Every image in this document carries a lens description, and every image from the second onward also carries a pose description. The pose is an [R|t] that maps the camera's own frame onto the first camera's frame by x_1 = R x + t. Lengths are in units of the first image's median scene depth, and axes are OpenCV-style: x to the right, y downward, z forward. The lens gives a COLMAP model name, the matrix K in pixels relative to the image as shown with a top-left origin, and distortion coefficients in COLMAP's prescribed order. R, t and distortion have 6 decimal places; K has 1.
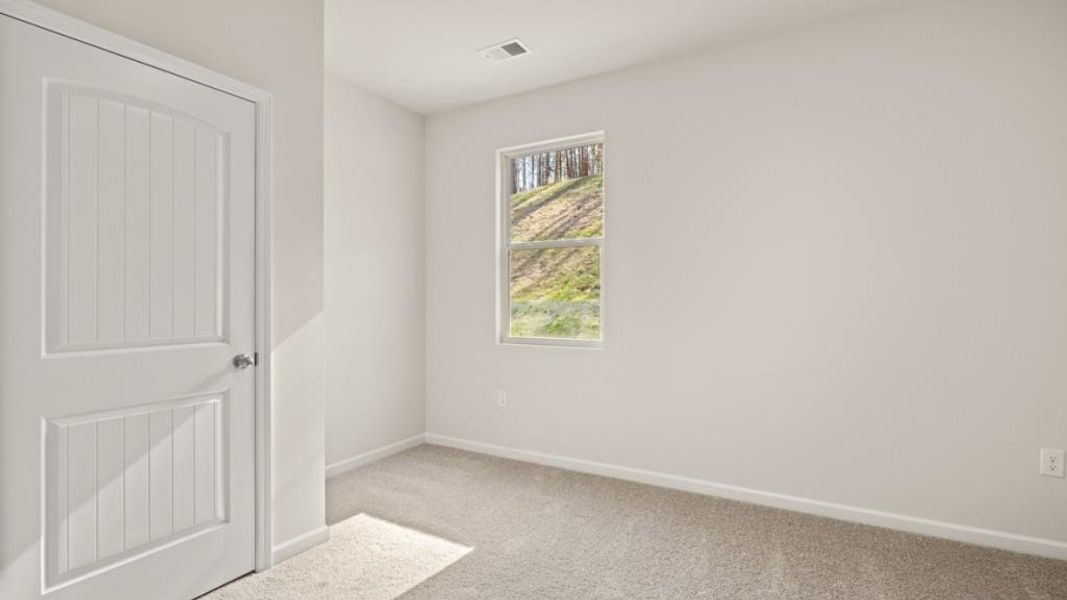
lens RADIAL K [[502.1, 0, 533.5], [0, 502.1, 300.0], [0, 0, 1]] dist [-0.000101, 0.000064]
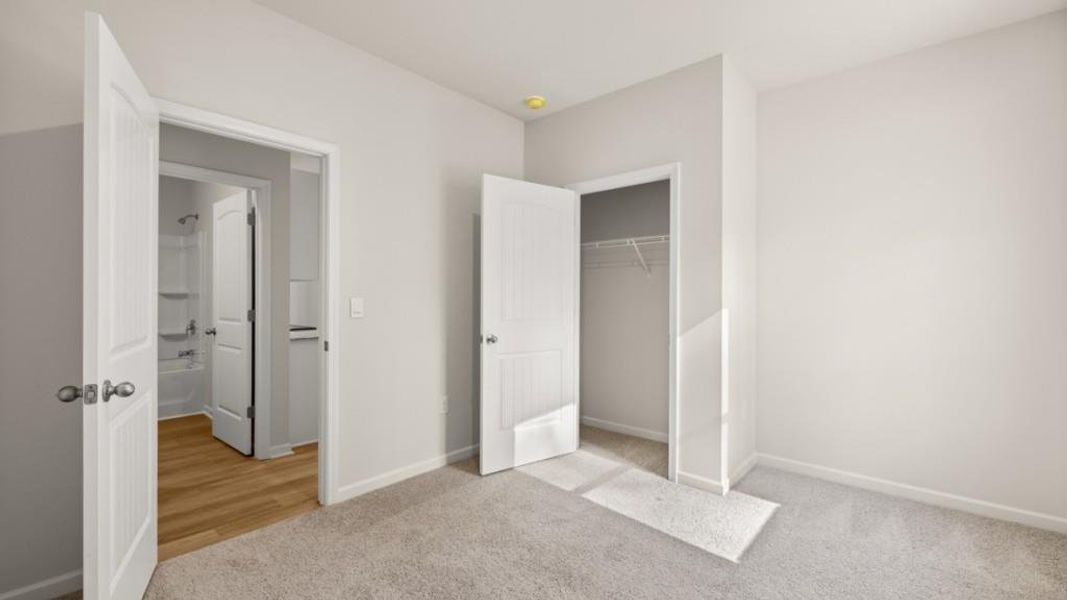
lens RADIAL K [[452.7, 0, 532.5], [0, 452.7, 303.4], [0, 0, 1]] dist [-0.000352, 0.000179]
pose [[-0.219629, 0.005622, -0.975567, 0.821608], [-0.000215, 0.999983, 0.005811, -0.006561], [0.975583, 0.001487, -0.219624, 0.817672]]
